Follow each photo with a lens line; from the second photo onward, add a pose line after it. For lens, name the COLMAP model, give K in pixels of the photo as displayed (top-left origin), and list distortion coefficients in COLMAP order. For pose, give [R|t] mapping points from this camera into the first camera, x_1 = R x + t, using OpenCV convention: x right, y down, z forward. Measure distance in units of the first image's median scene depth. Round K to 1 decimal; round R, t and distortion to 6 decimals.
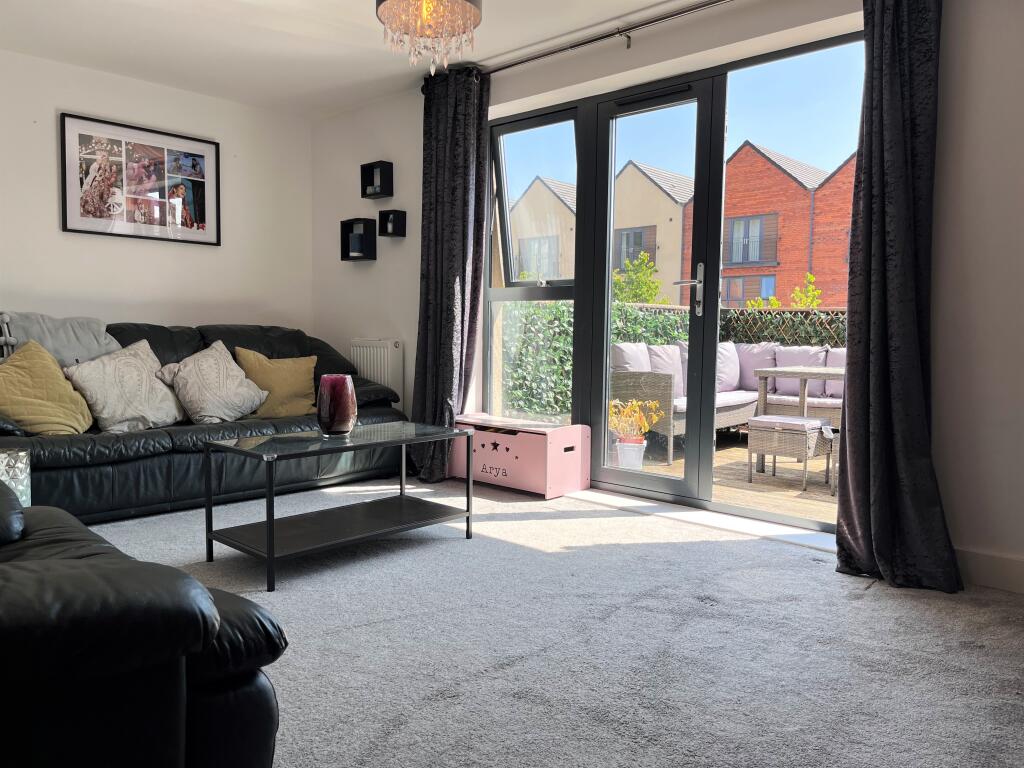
lens RADIAL K [[786.8, 0, 510.5], [0, 786.8, 395.8], [0, 0, 1]] dist [0.010688, 0.004551]
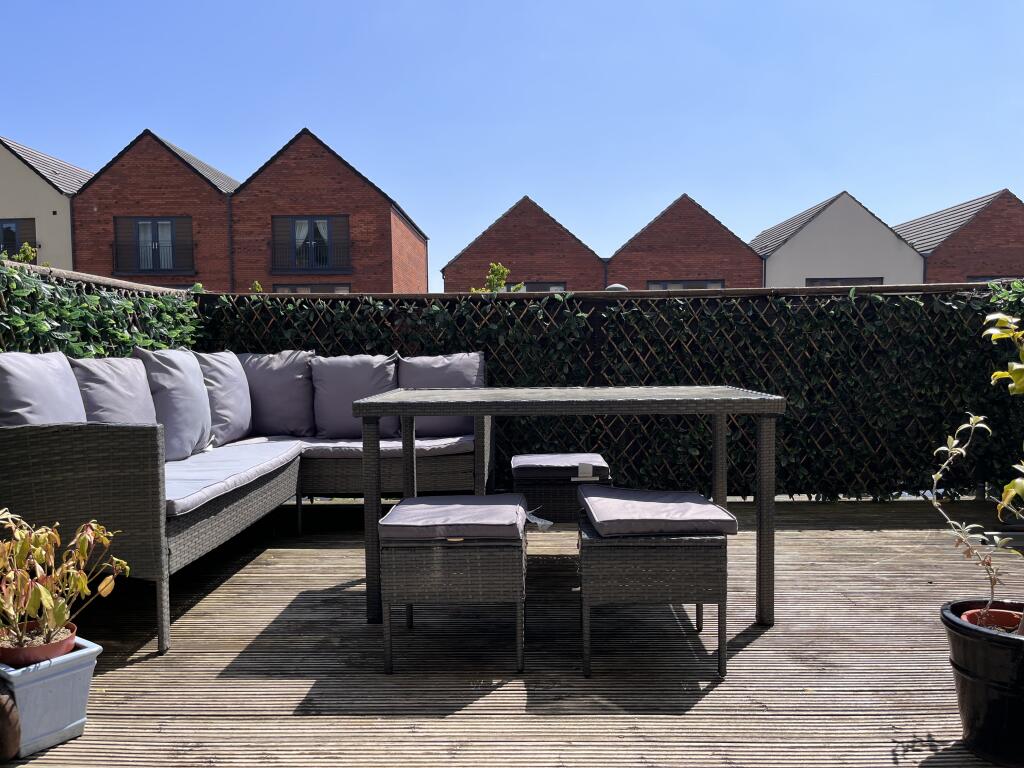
lens RADIAL K [[786.8, 0, 510.5], [0, 786.8, 395.8], [0, 0, 1]] dist [0.010688, 0.004551]
pose [[0.751685, -0.054201, 0.657291, 0.062180], [0.070824, 0.997488, 0.001260, -0.024051], [-0.655708, 0.045605, 0.753636, 0.462645]]
